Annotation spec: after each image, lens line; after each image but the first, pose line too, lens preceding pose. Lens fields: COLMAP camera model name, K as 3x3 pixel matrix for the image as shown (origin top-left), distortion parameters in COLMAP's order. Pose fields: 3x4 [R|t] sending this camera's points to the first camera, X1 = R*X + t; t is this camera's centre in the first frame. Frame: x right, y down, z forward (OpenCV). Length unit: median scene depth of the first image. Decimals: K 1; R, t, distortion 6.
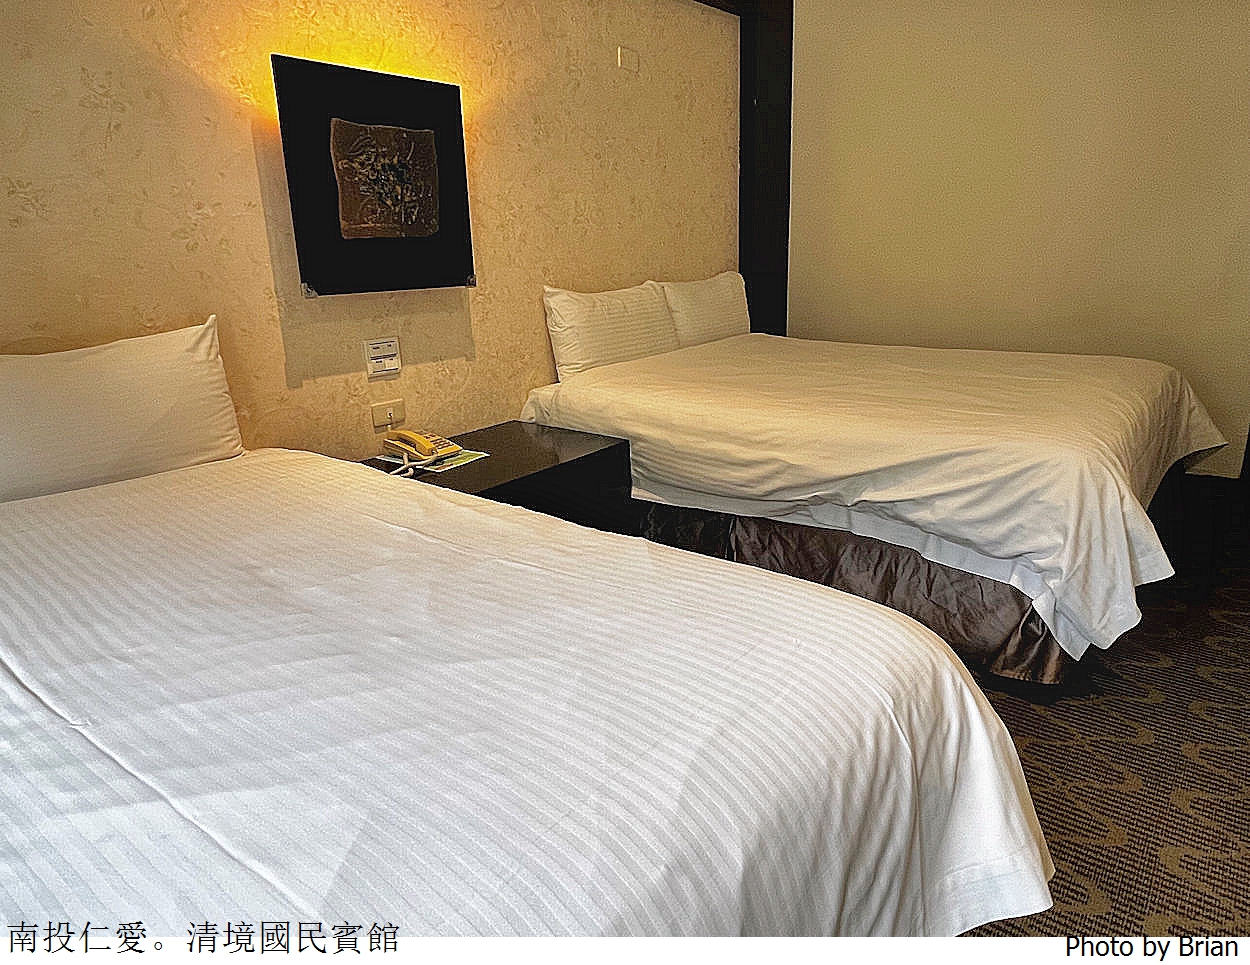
lens RADIAL K [[781.8, 0, 613.5], [0, 781.8, 473.3], [0, 0, 1]] dist [0.007080, 0.001328]
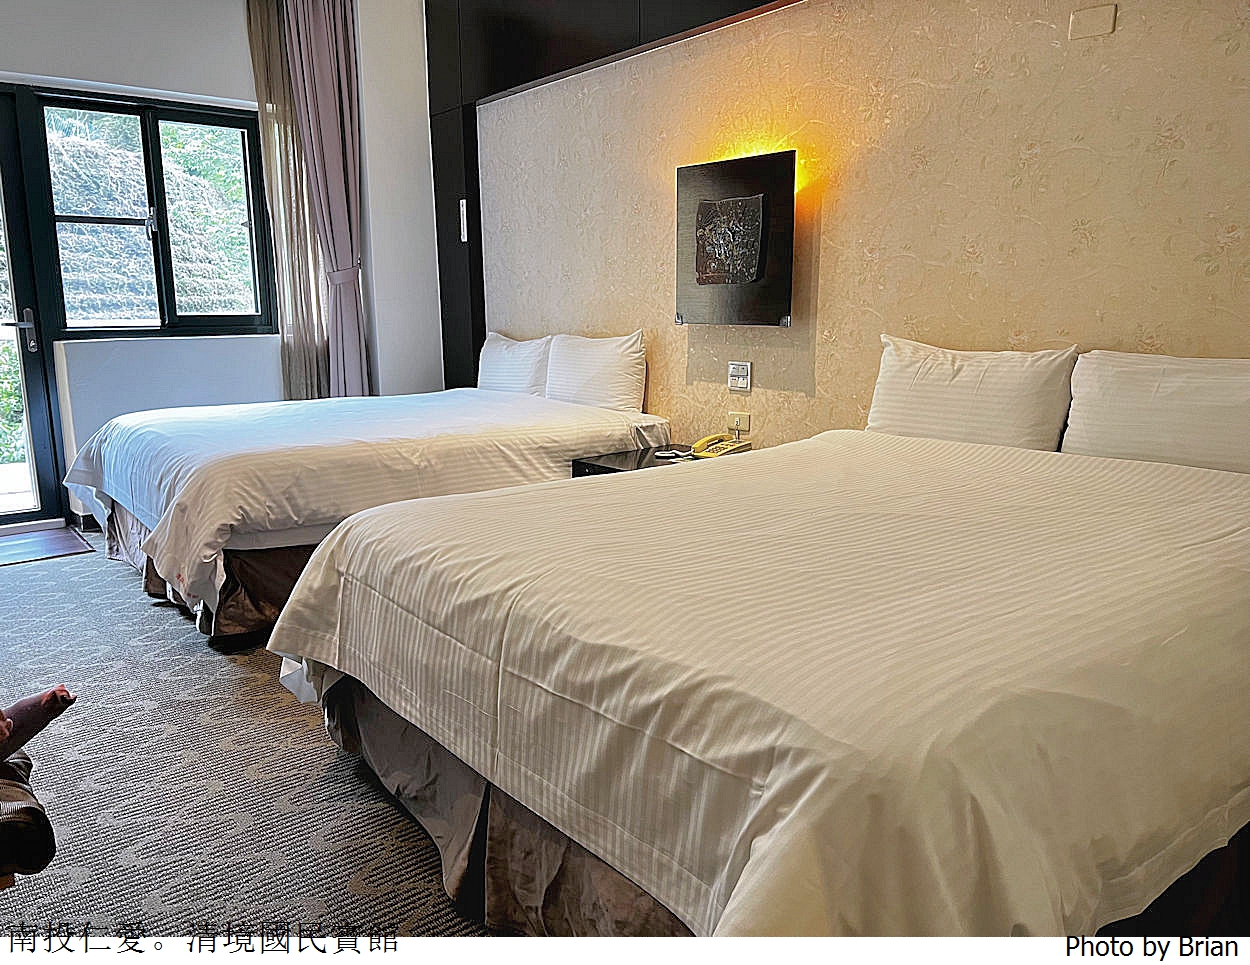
lens RADIAL K [[964.4, 0, 614.5], [0, 964.4, 488.7], [0, 0, 1]] dist [0.043858, -0.026371]
pose [[-0.189170, 0.227980, -0.955113, 1.290455], [-0.258305, 0.926865, 0.272397, -0.359036], [0.947361, 0.298240, -0.116446, 1.067111]]
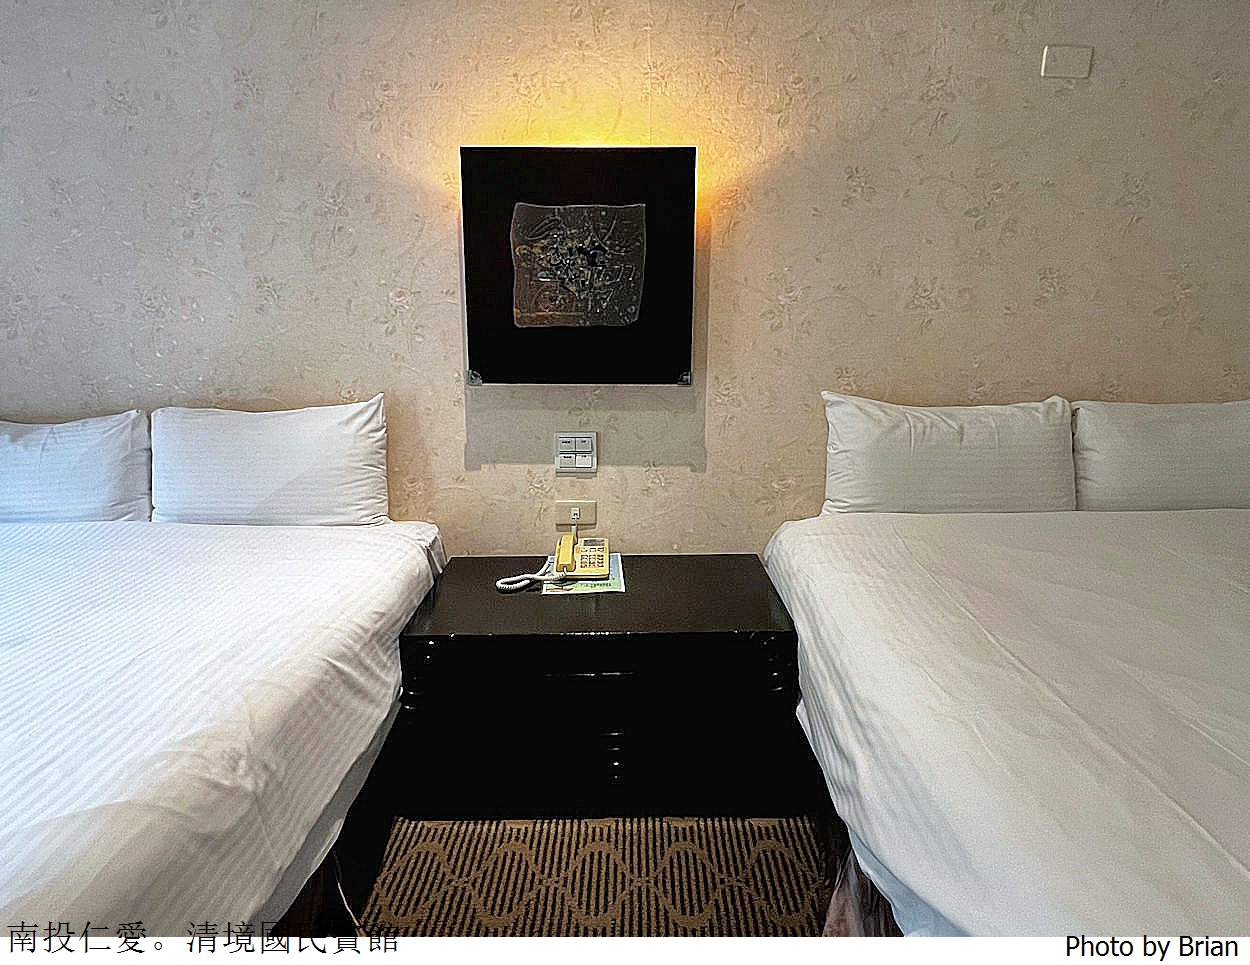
lens RADIAL K [[781.8, 0, 623.7], [0, 781.8, 479.5], [0, 0, 1]] dist [0.007080, 0.001328]
pose [[0.637788, 0.195845, -0.744897, 0.434584], [-0.234512, 0.970590, 0.054392, -0.184980], [0.733642, 0.139997, 0.664959, 0.450429]]
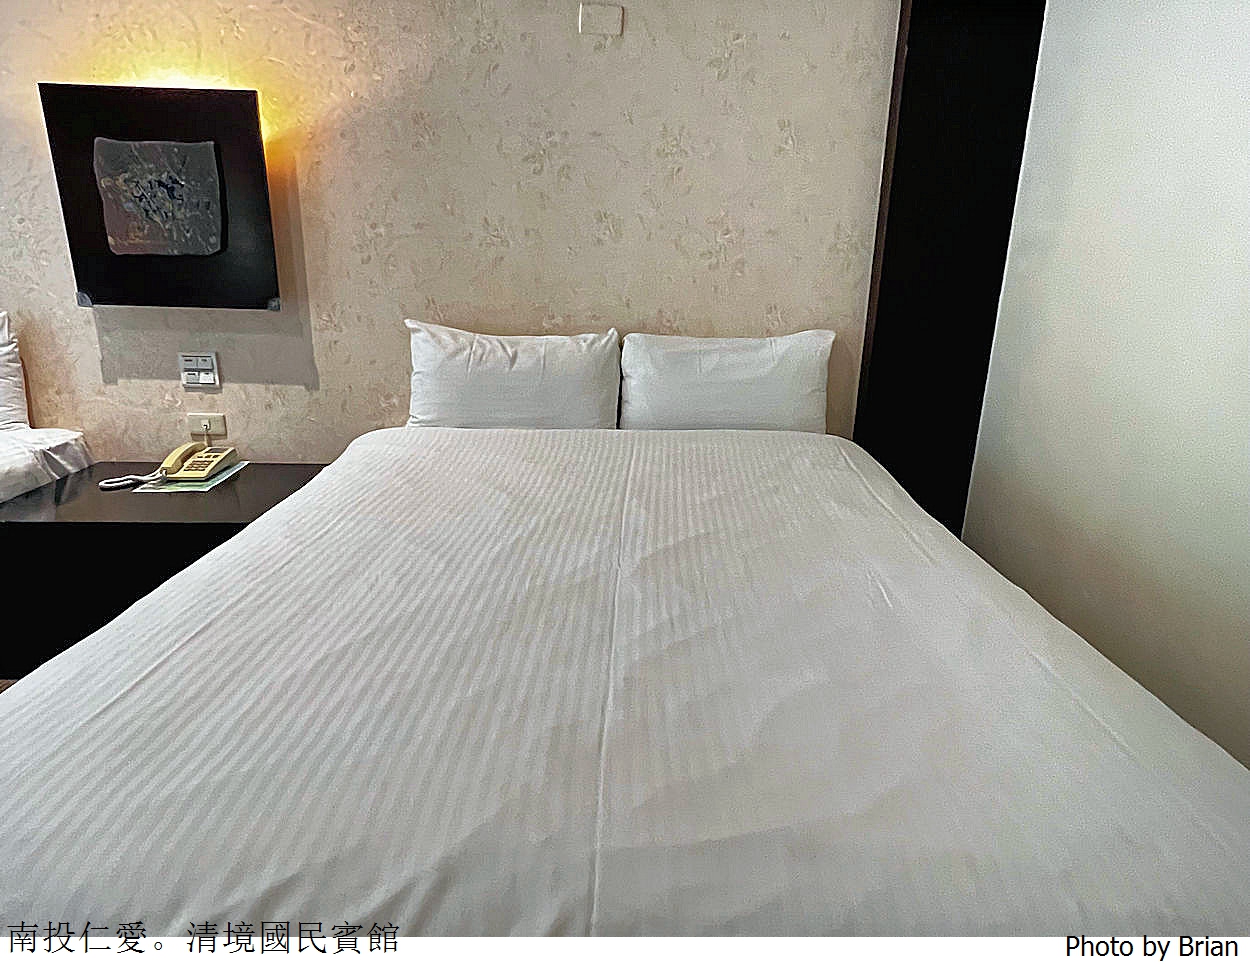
lens RADIAL K [[737.4, 0, 623.7], [0, 737.4, 474.8], [0, 0, 1]] dist [0.009332, -0.001593]
pose [[0.644063, 0.269368, -0.715977, 0.807468], [-0.254635, 0.958070, 0.131390, -0.291846], [0.721348, 0.097689, 0.685648, 0.767663]]
